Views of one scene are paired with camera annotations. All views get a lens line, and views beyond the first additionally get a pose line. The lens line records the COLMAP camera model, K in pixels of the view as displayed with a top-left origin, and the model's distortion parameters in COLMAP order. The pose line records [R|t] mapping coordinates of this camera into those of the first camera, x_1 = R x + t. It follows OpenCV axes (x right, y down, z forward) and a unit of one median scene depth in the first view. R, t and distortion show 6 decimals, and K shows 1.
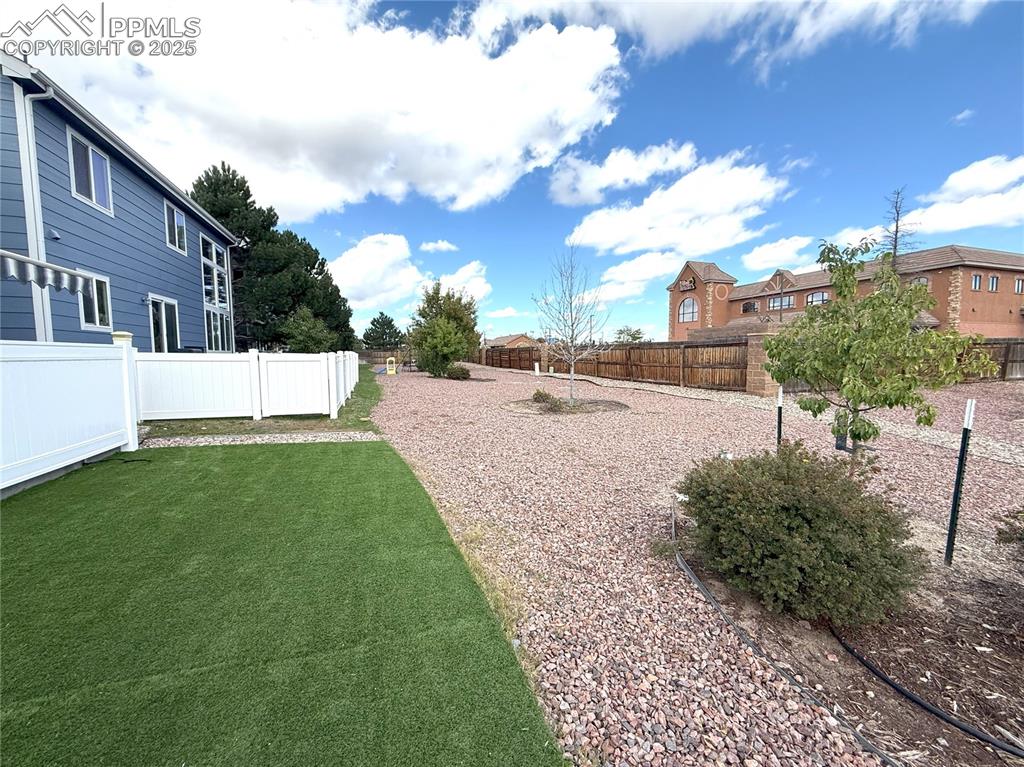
lens RADIAL K [[406.9, 0, 510.2], [0, 406.9, 386.2], [0, 0, 1]] dist [0.001385, 0.000294]
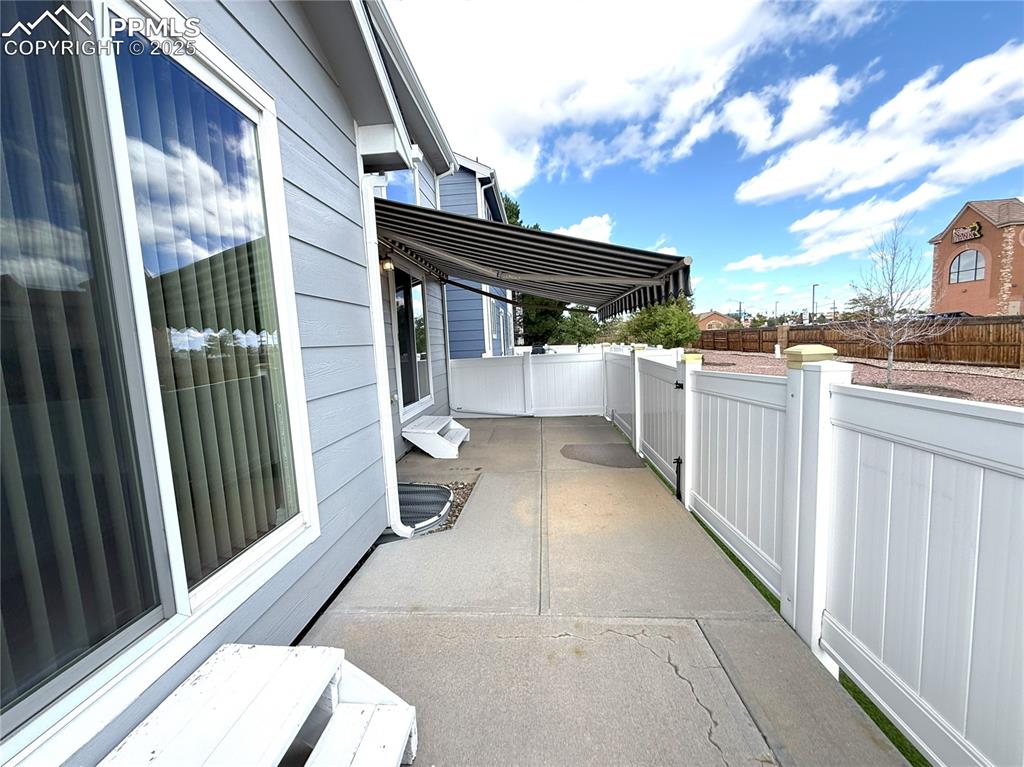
lens RADIAL K [[406.9, 0, 511.9], [0, 406.9, 387.8], [0, 0, 1]] dist [0.001385, 0.000294]
pose [[0.924802, 0.002323, -0.380441, -0.086998], [0.015233, 0.998953, 0.043130, -0.004571], [0.380143, -0.045682, 0.923799, -0.069616]]
